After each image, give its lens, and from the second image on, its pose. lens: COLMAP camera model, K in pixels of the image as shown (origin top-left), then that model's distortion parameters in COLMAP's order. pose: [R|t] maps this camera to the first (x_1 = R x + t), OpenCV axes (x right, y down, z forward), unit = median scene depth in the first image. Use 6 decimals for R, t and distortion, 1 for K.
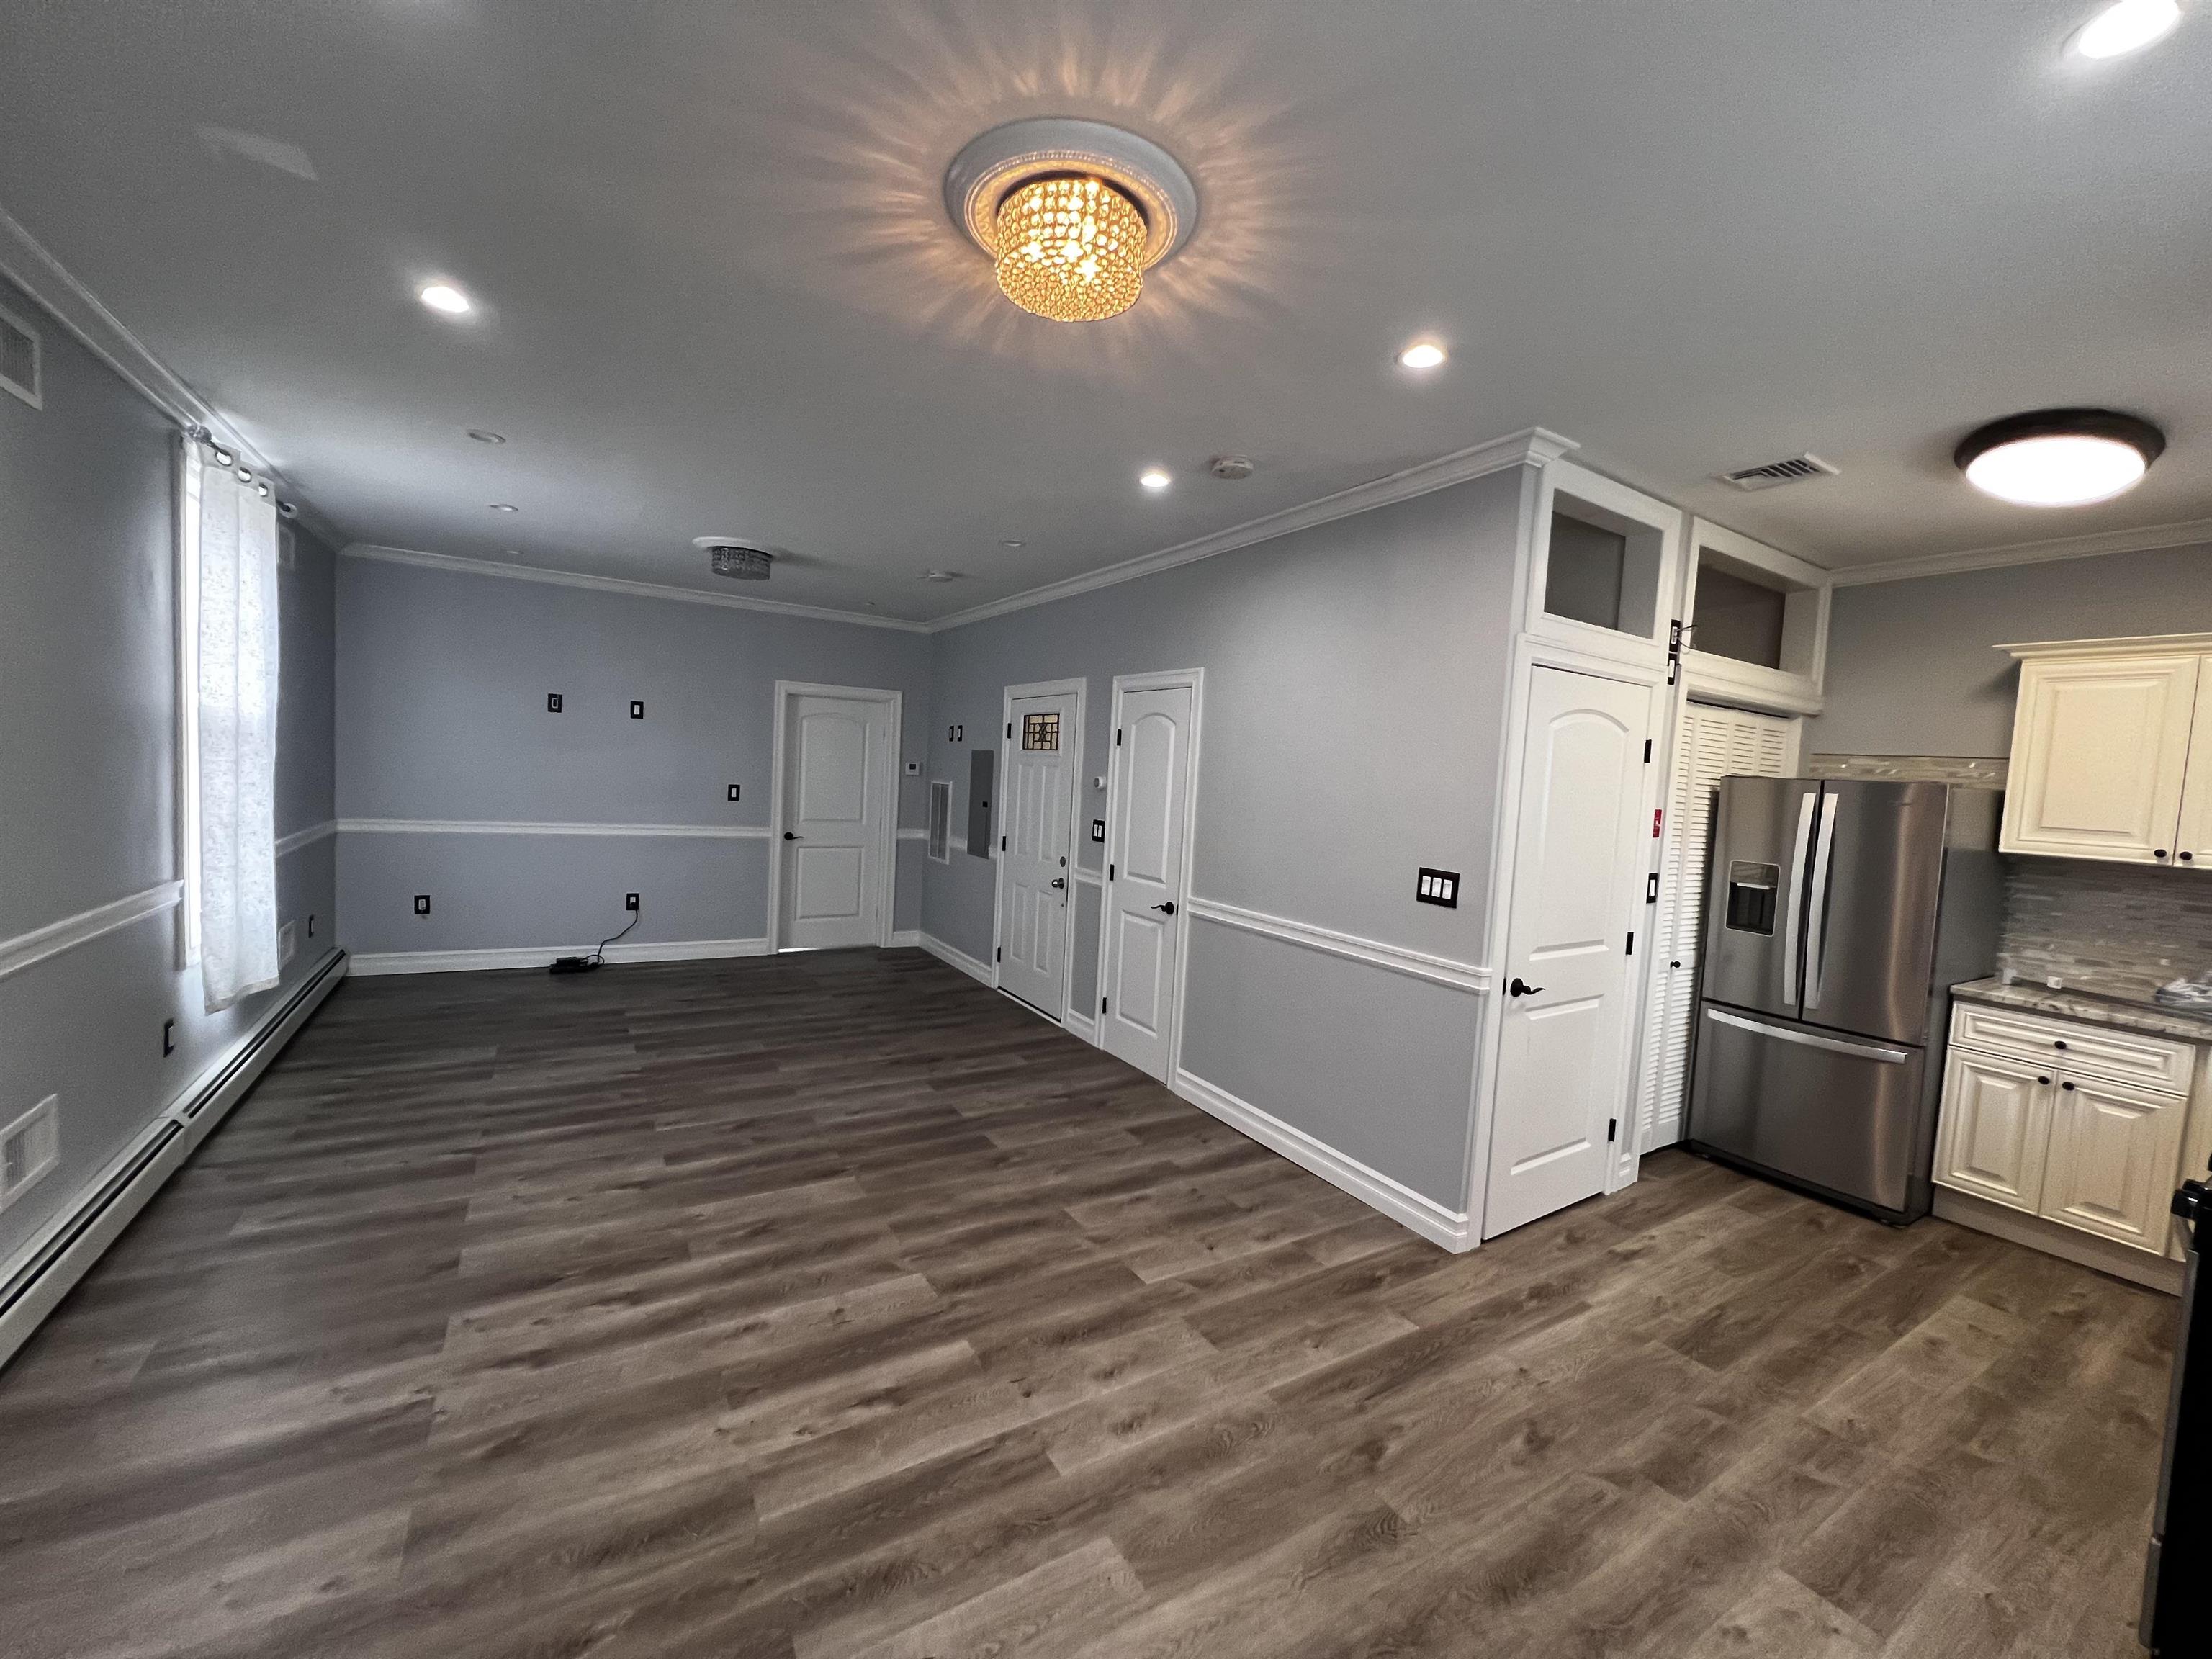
lens RADIAL K [[885.7, 0, 1101.6], [0, 885.7, 826.1], [0, 0, 1]] dist [-0.000623, 0.000670]
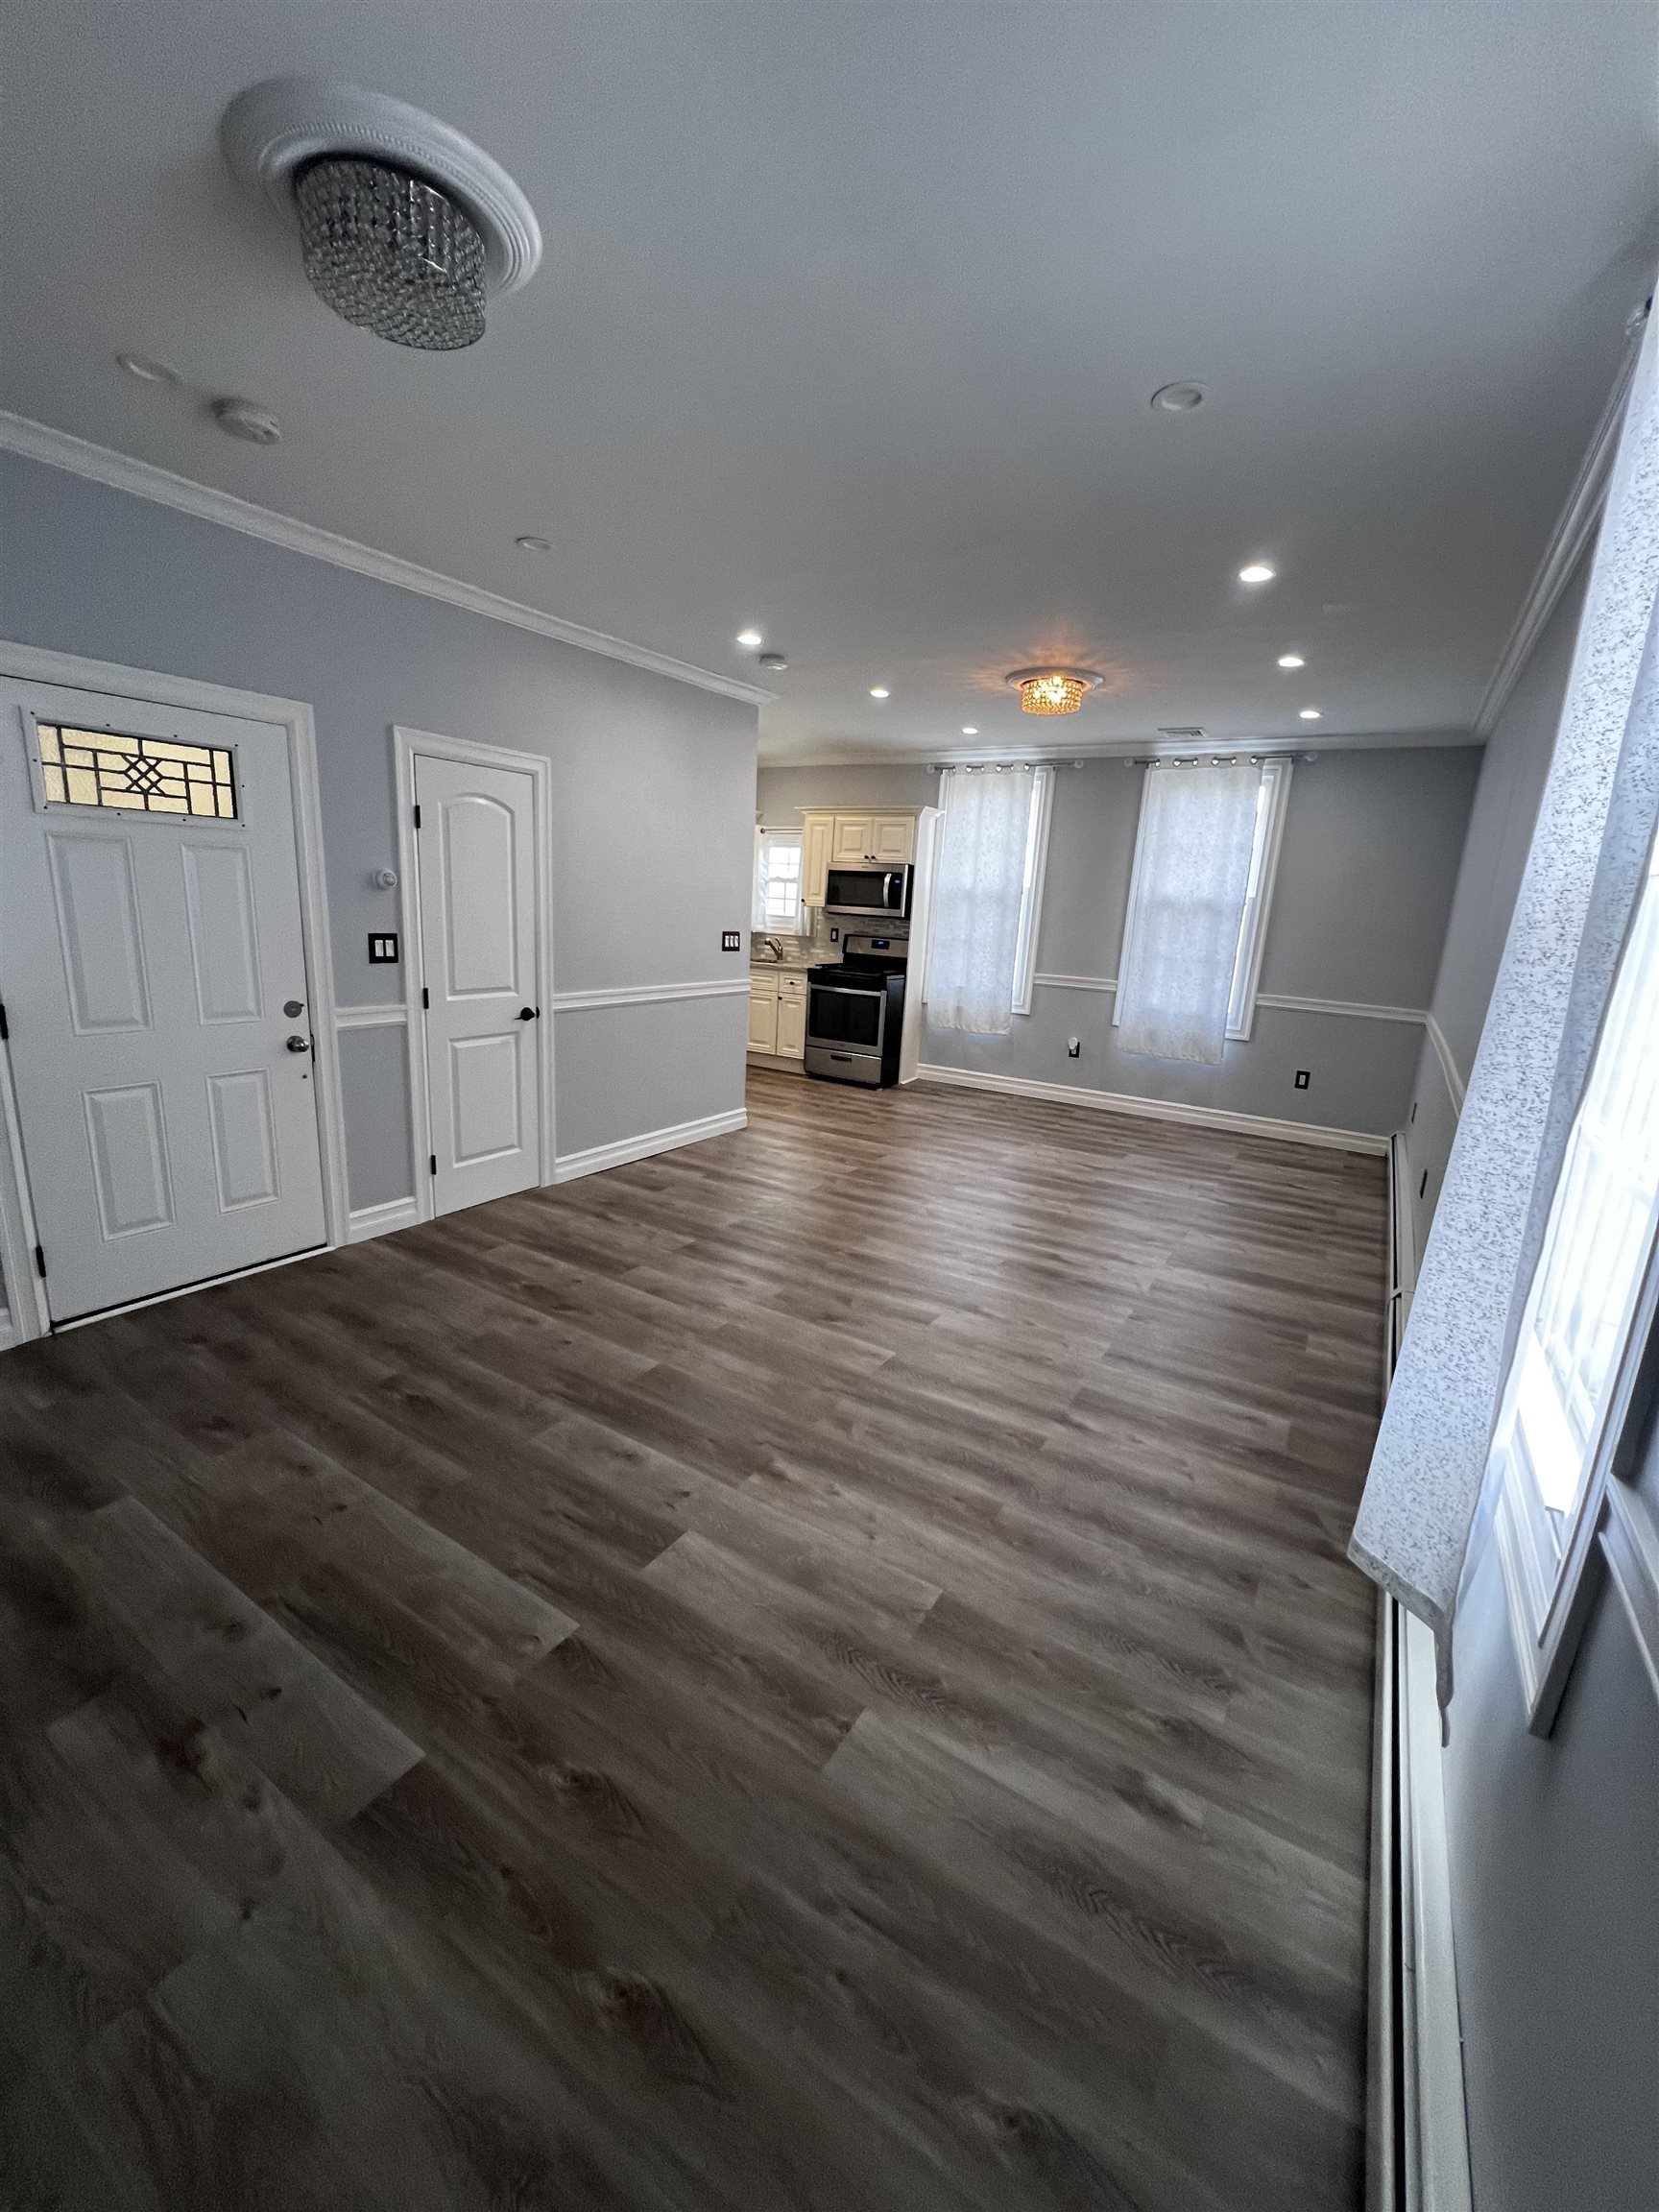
lens RADIAL K [[885.7, 0, 831.9], [0, 885.7, 1098.7], [0, 0, 1]] dist [-0.000623, 0.000670]
pose [[-0.437480, -0.276975, 0.855509, -1.326850], [-0.022314, 0.954433, 0.297591, -0.163074], [-0.898951, 0.111101, -0.423726, 1.624324]]
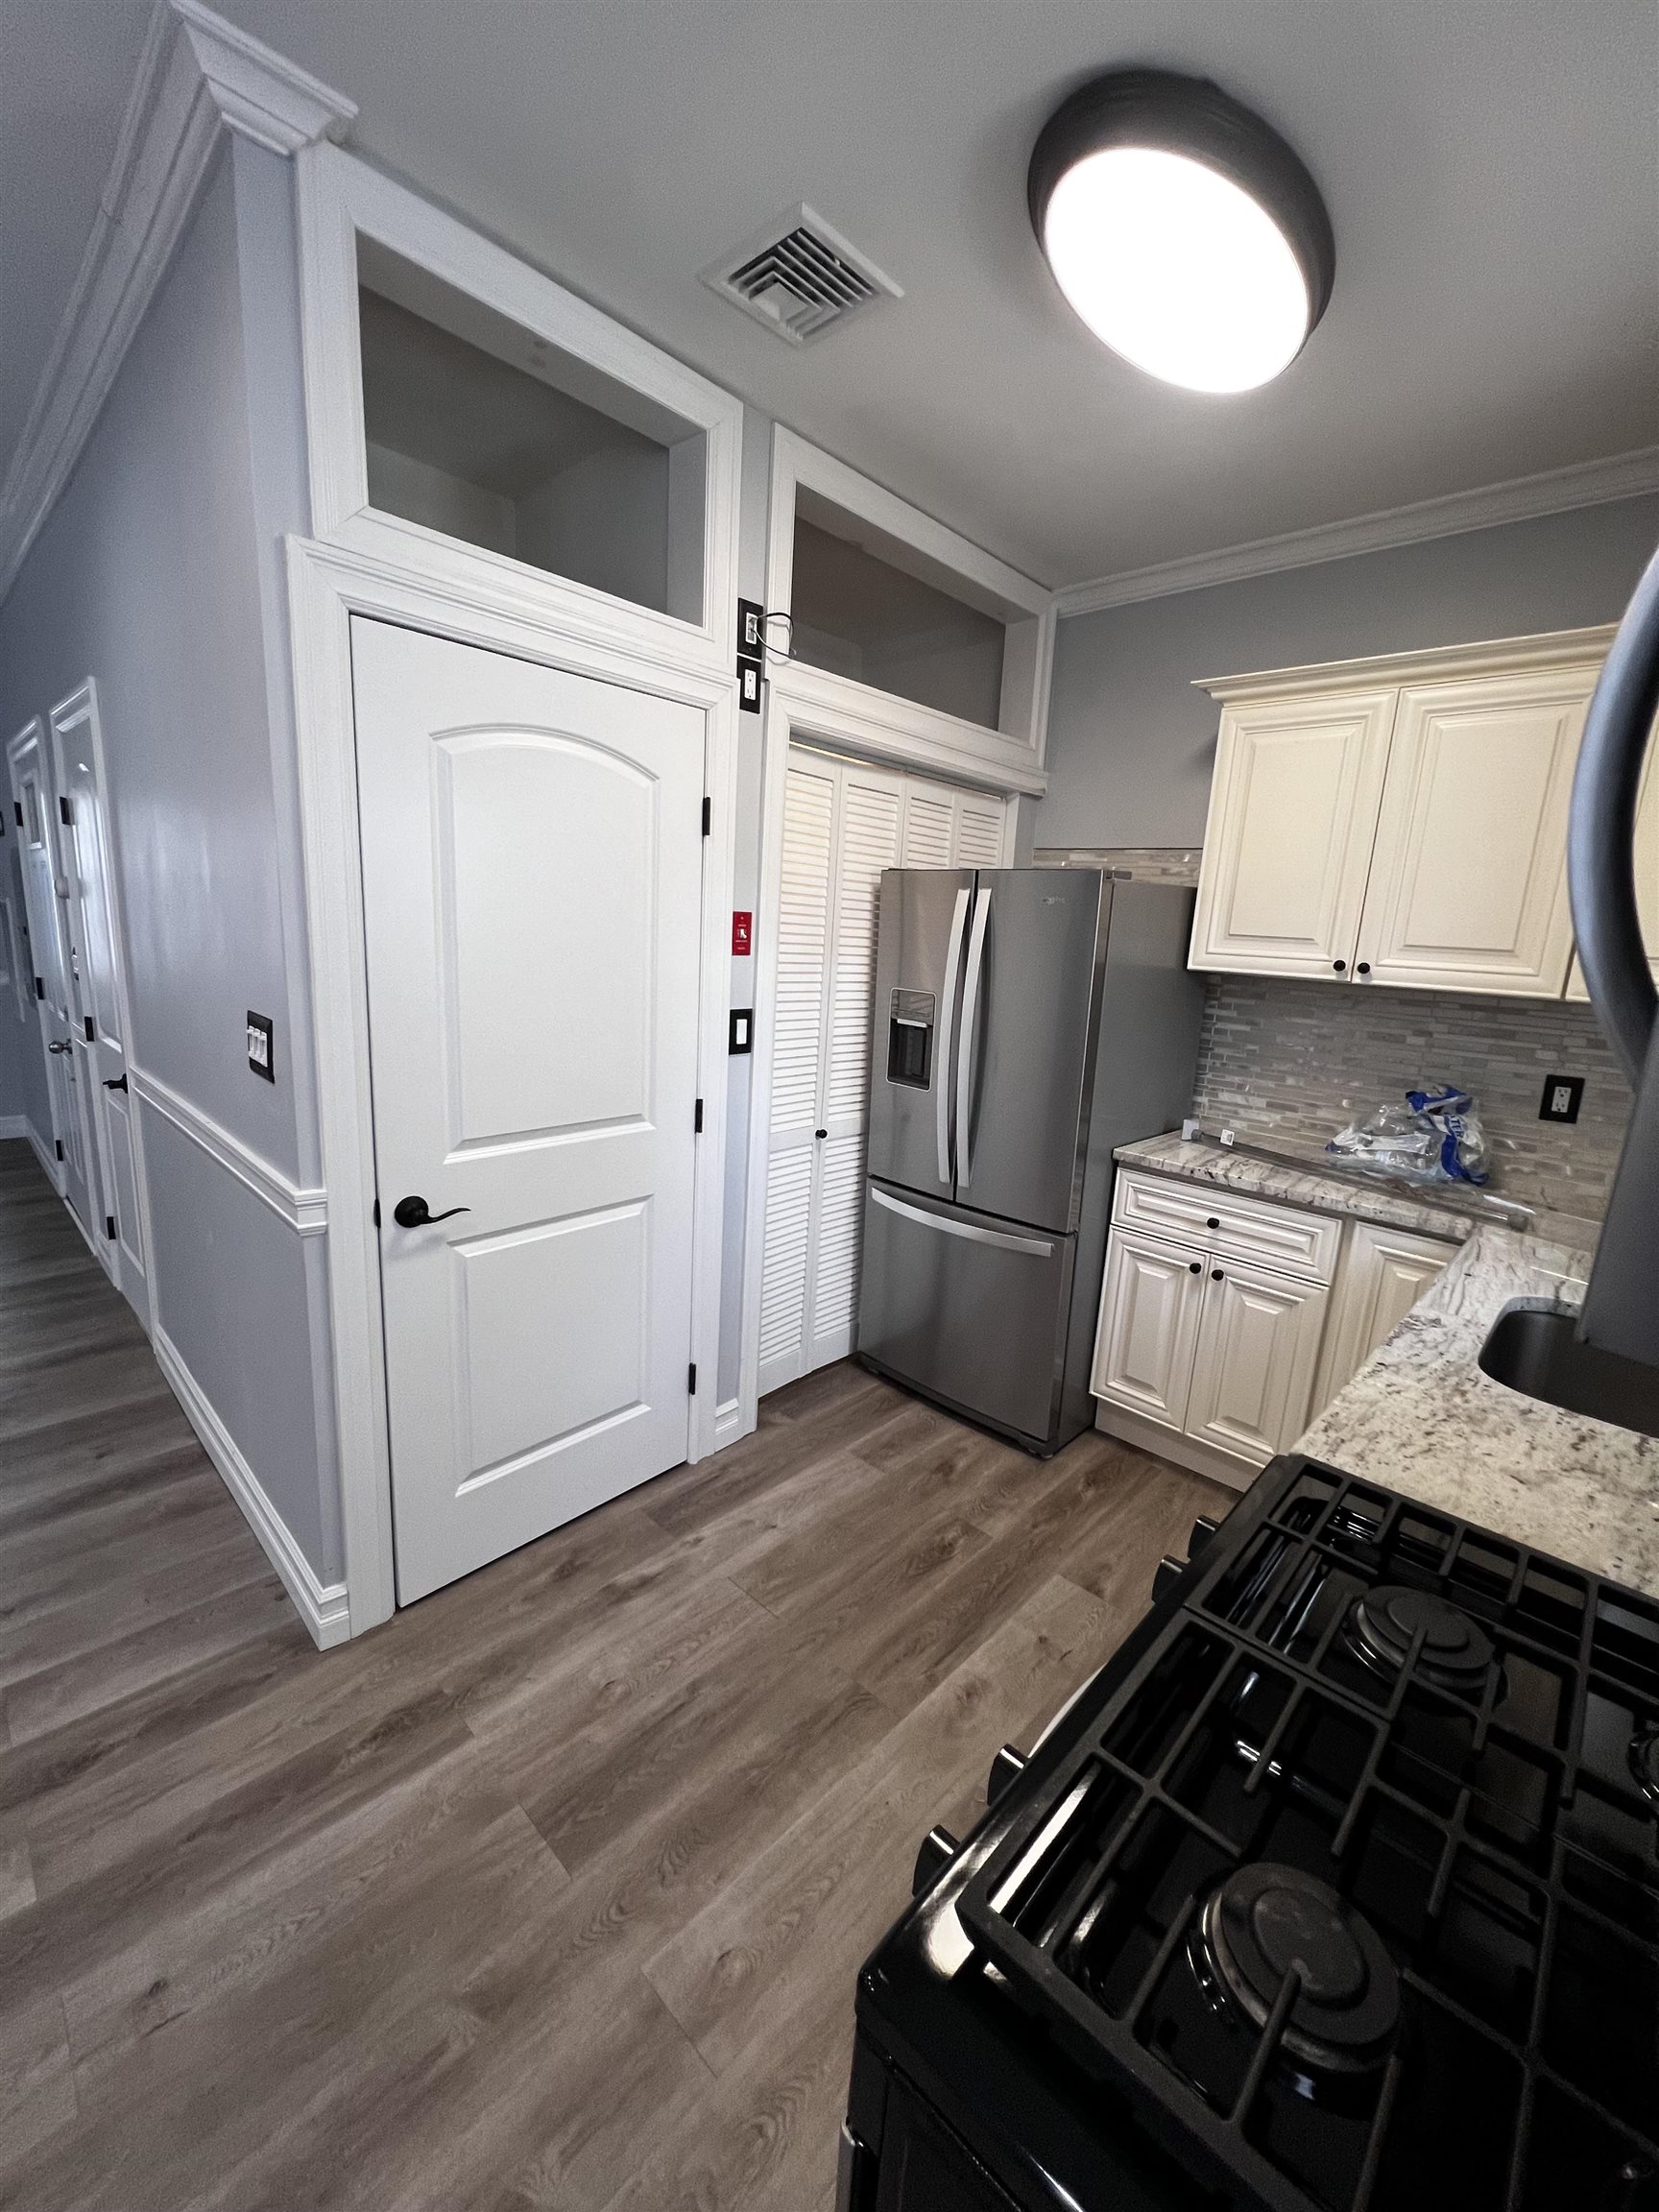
lens RADIAL K [[888.1, 0, 832.3], [0, 888.1, 1099.9], [0, 0, 1]] dist [-0.002940, 0.001070]
pose [[0.967253, -0.051580, 0.248518, 0.593565], [0.014837, 0.988949, 0.147513, 0.026418], [-0.253381, -0.138995, 0.957329, 0.376808]]
